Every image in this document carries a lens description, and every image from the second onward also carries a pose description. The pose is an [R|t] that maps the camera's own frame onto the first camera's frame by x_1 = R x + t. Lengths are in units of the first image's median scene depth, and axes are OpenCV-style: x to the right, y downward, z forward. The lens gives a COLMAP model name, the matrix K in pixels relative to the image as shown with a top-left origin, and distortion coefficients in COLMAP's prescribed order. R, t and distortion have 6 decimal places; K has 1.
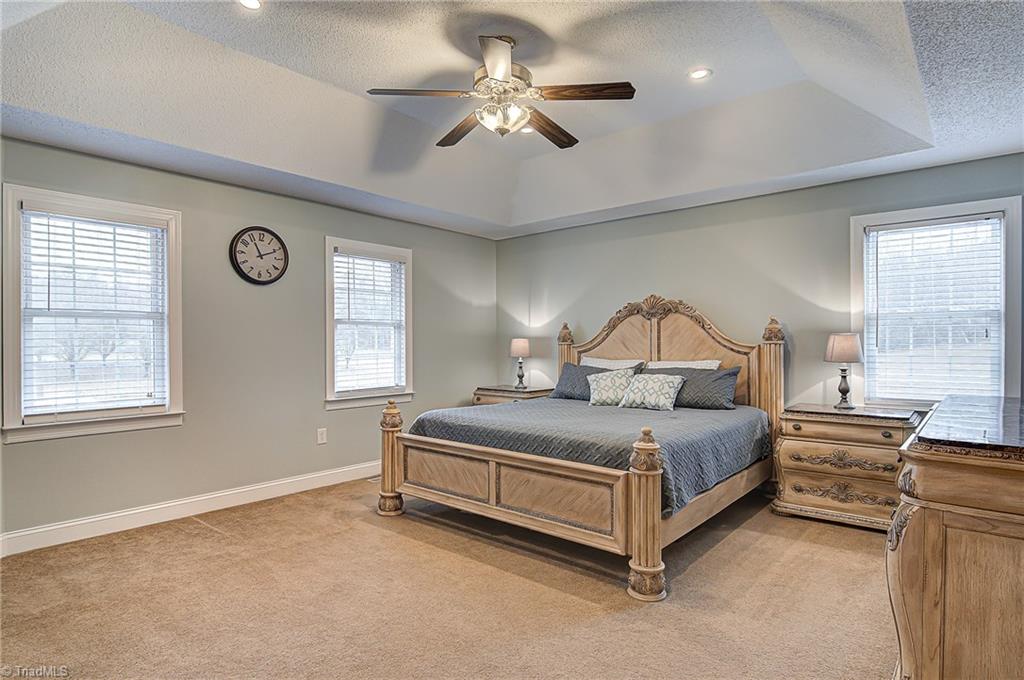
lens RADIAL K [[542.2, 0, 511.0], [0, 542.2, 342.8], [0, 0, 1]] dist [0.001882, -0.000424]
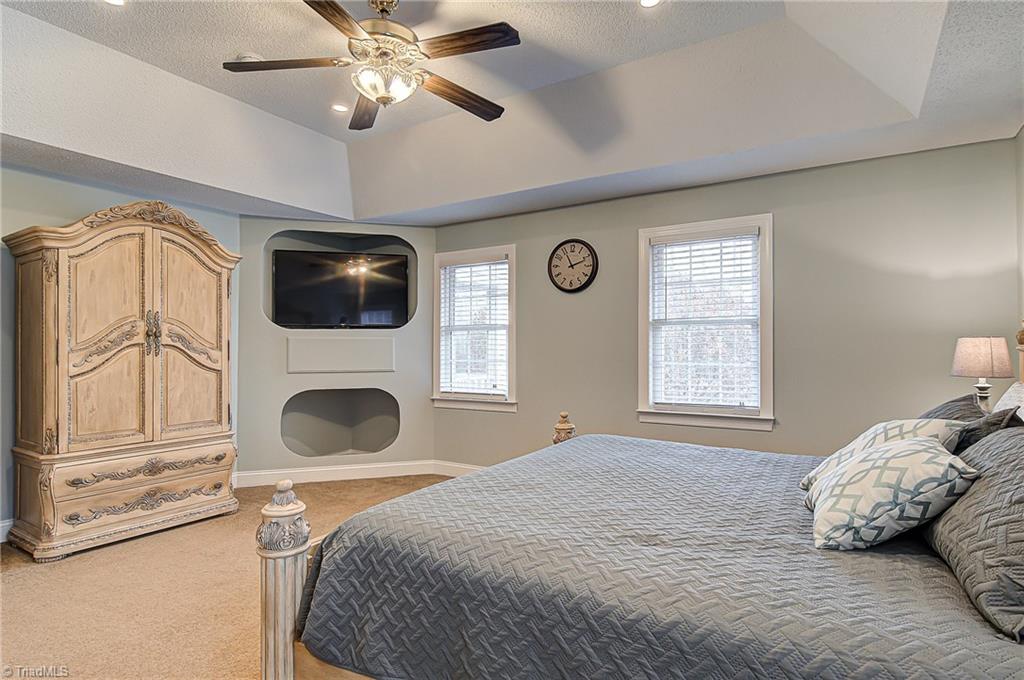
lens RADIAL K [[574.9, 0, 512.0], [0, 574.9, 340.0], [0, 0, 1]] dist [0.001525, -0.000438]
pose [[0.137775, -0.012378, -0.990386, 0.612262], [0.003041, 0.999922, -0.012074, -0.000881], [0.990459, -0.001348, 0.137802, 0.691093]]
